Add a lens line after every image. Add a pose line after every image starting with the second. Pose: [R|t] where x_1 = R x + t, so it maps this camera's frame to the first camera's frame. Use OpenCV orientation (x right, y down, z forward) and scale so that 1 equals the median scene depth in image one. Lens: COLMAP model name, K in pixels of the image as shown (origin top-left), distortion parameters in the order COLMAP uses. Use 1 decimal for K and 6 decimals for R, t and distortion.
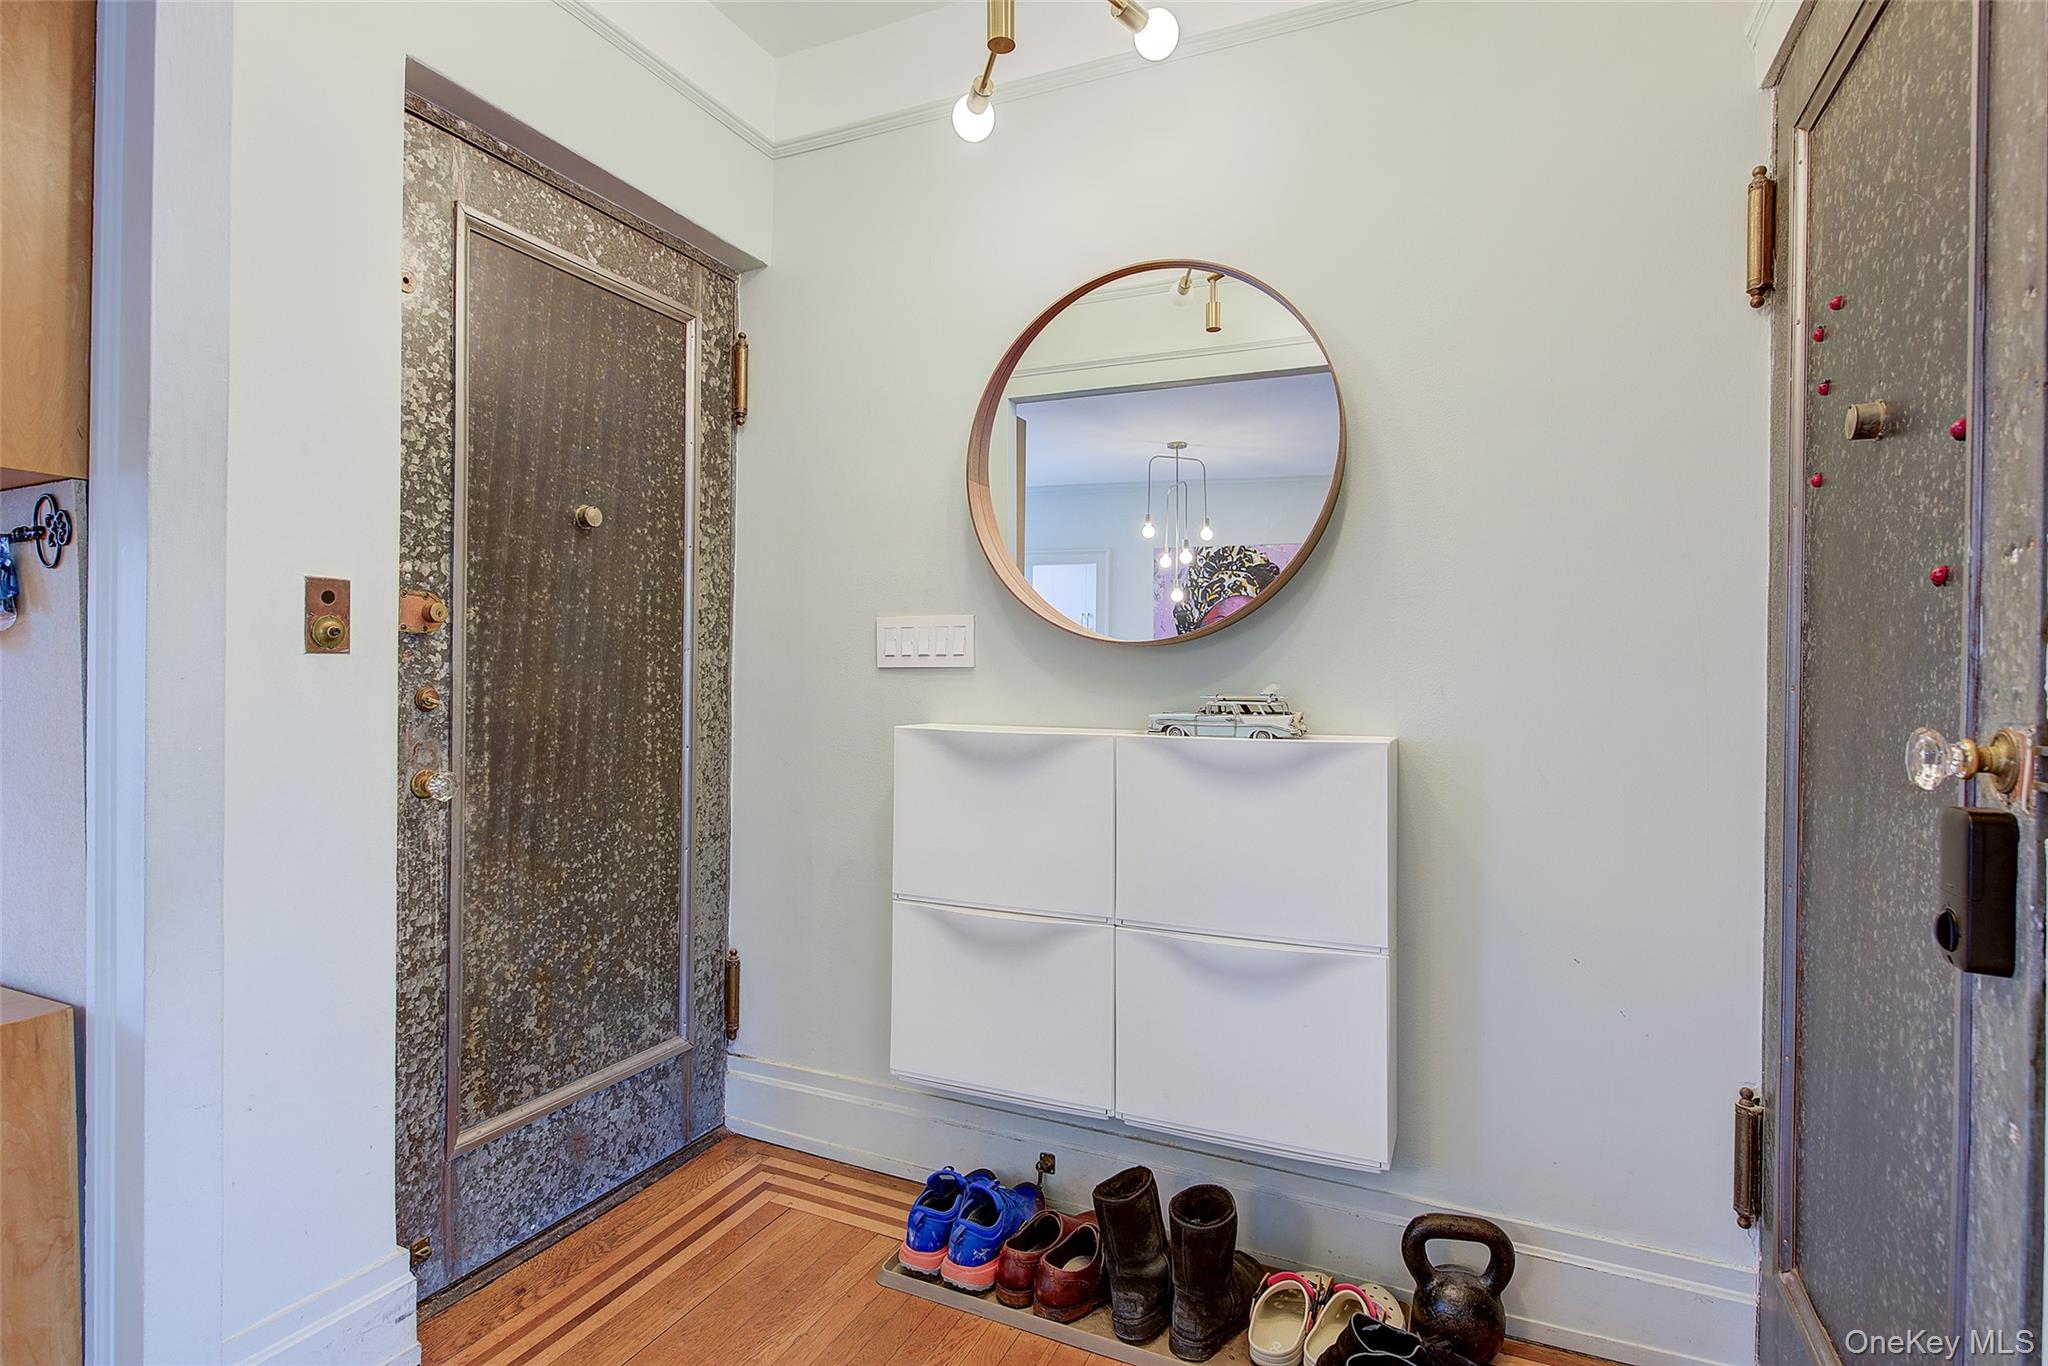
lens RADIAL K [[1011.9, 0, 1017.4], [0, 1011.9, 677.7], [0, 0, 1]] dist [0.000747, 0.000190]
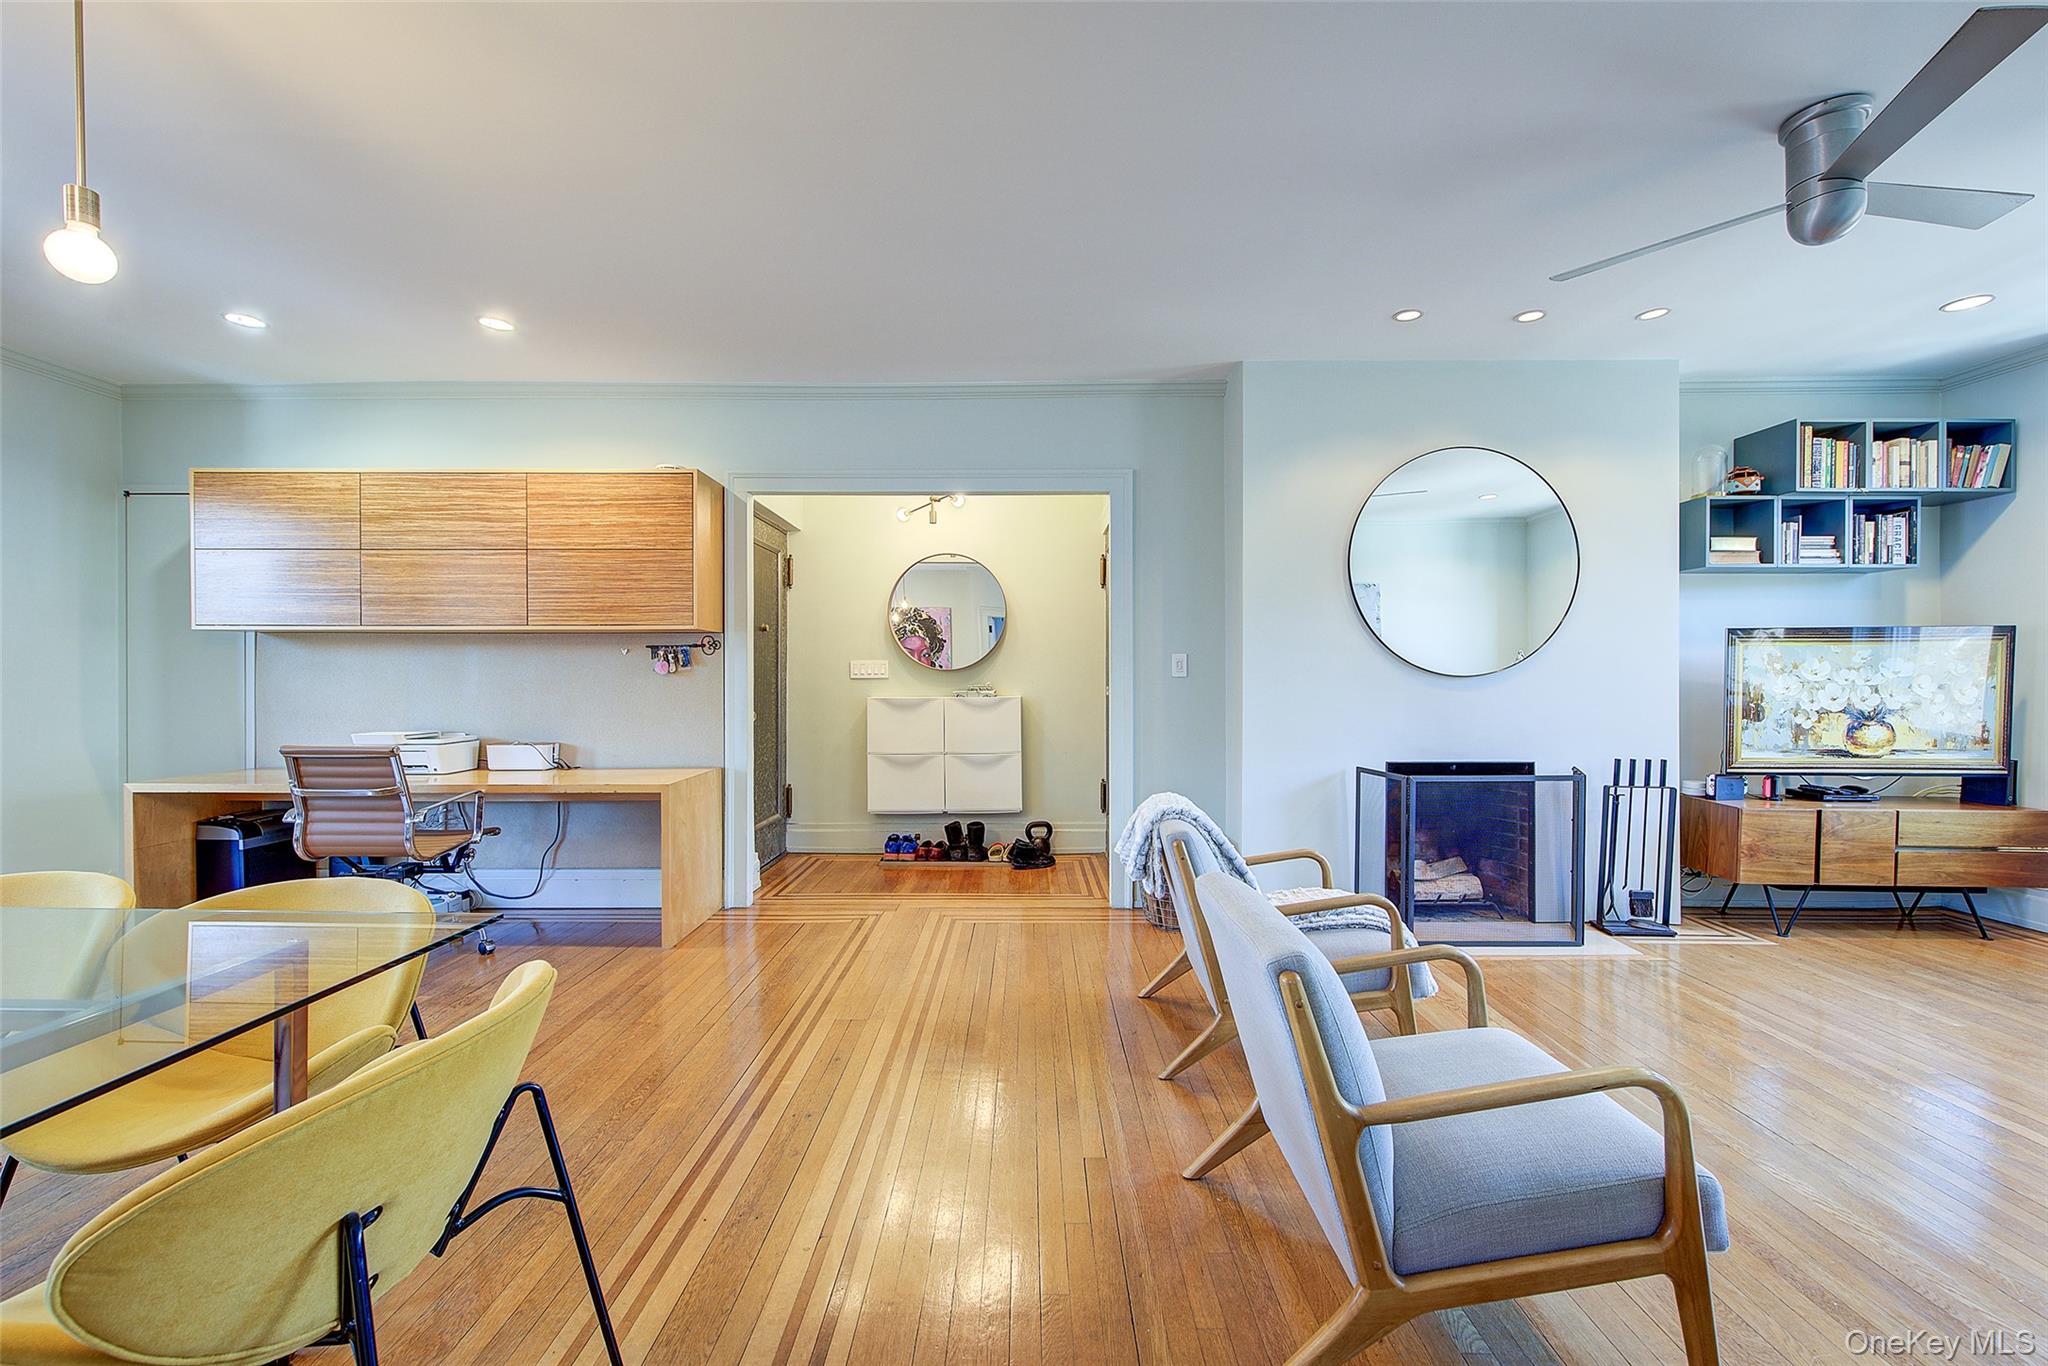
lens RADIAL K [[817.2, 0, 1023.7], [0, 817.2, 683.5], [0, 0, 1]] dist [-0.002211, -0.000133]
pose [[0.911052, -0.014199, 0.412047, -0.776729], [0.012762, 0.999899, 0.006238, -0.002883], [-0.412094, -0.000424, 0.911141, -1.575430]]
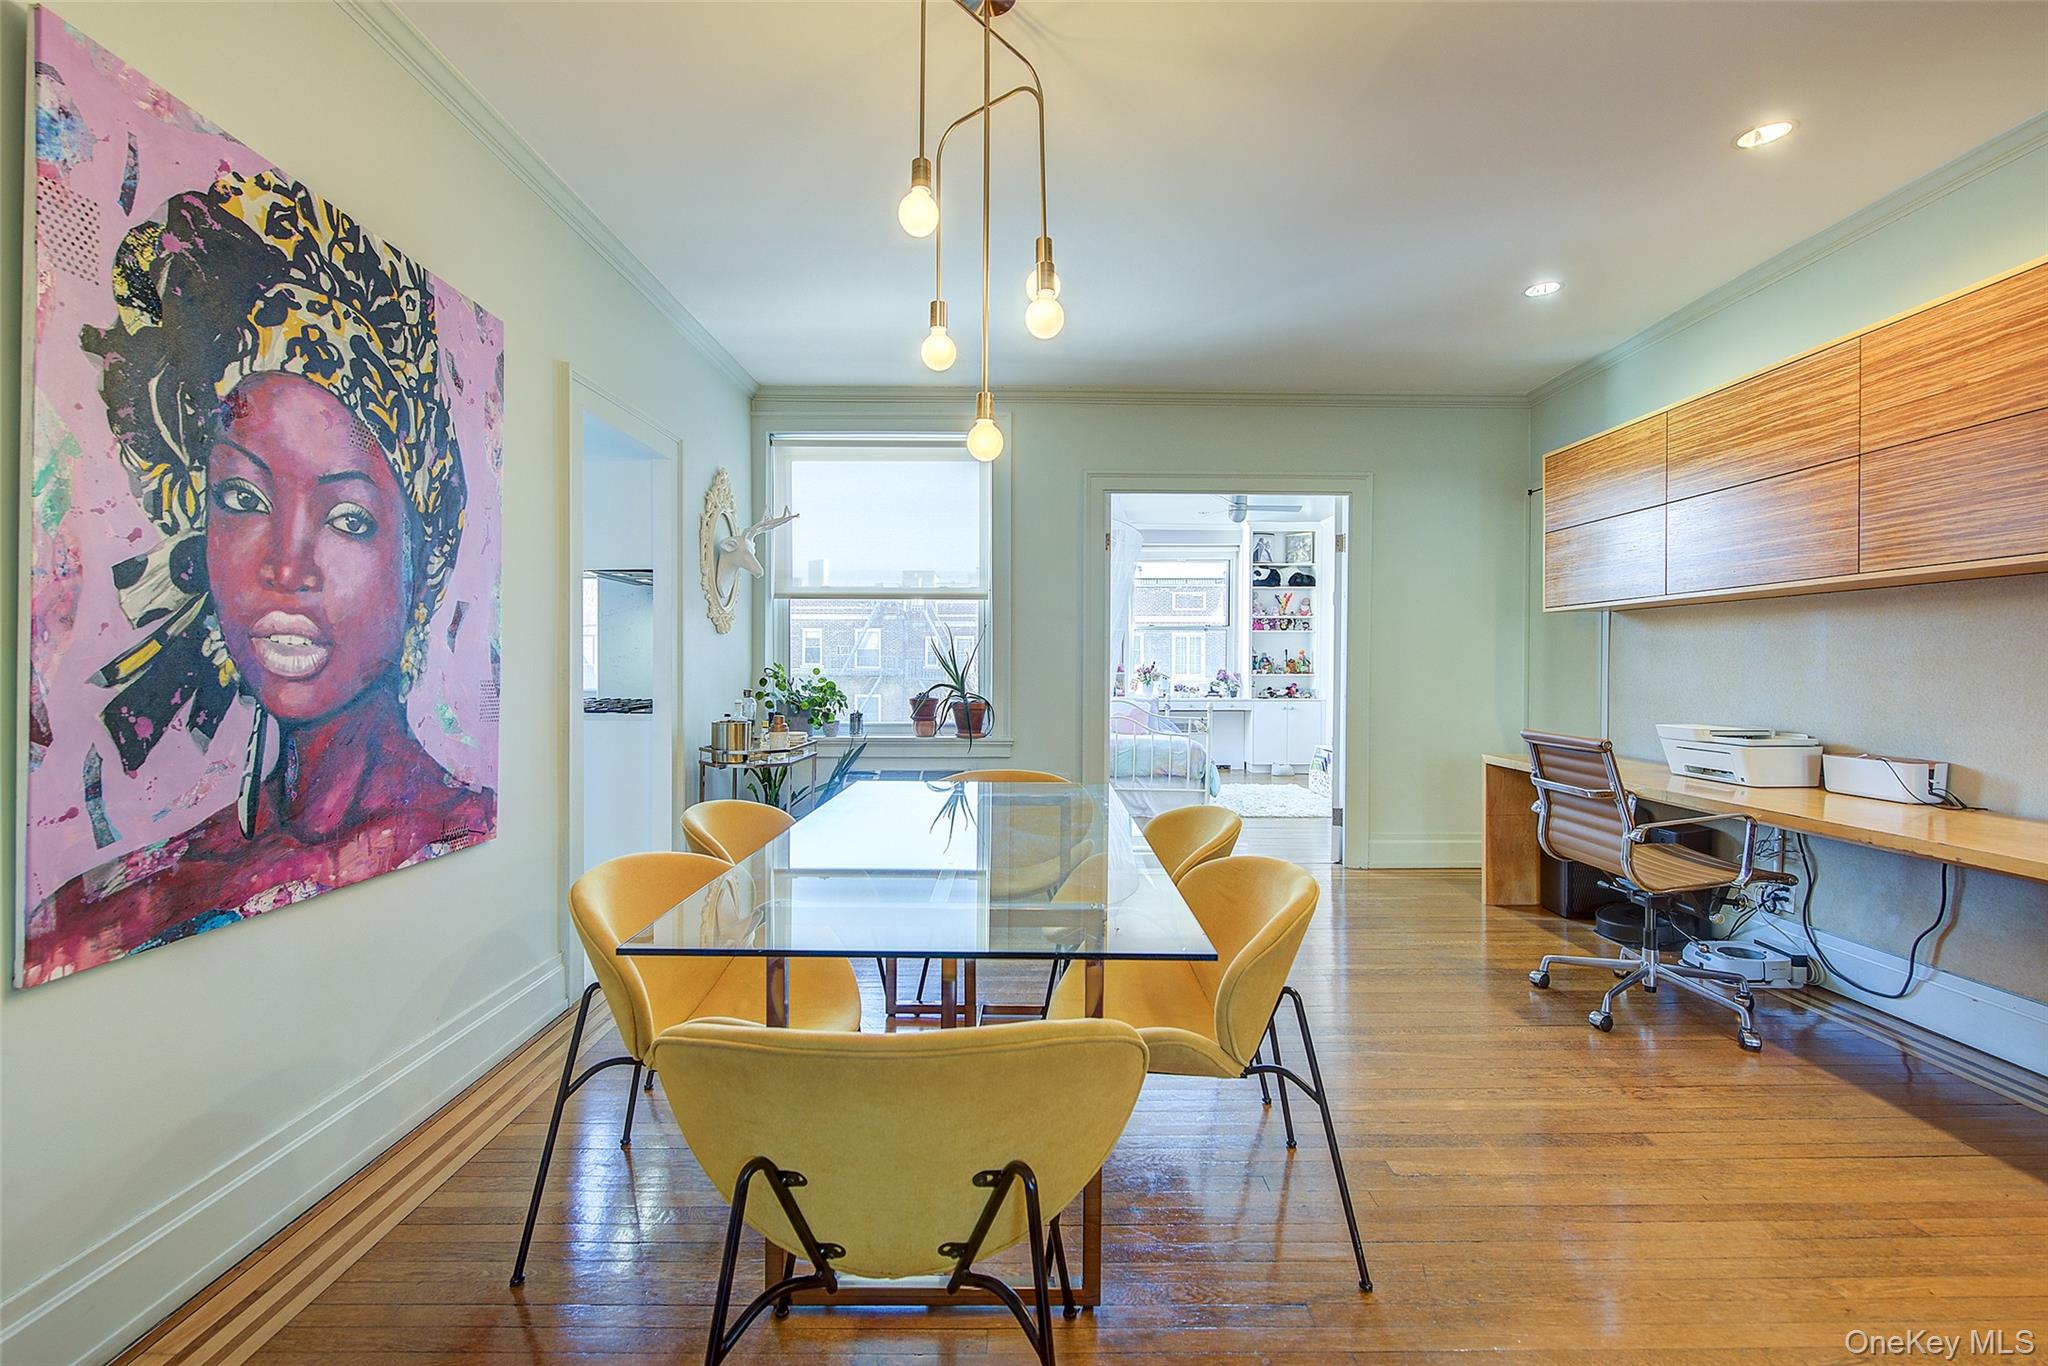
lens RADIAL K [[872.2, 0, 1021.3], [0, 872.2, 681.6], [0, 0, 1]] dist [0.000580, 0.000134]
pose [[0.420707, 0.005386, -0.907181, -0.485387], [-0.000022, 0.999982, 0.005927, 0.008341], [0.907197, -0.002473, 0.420699, -1.184345]]
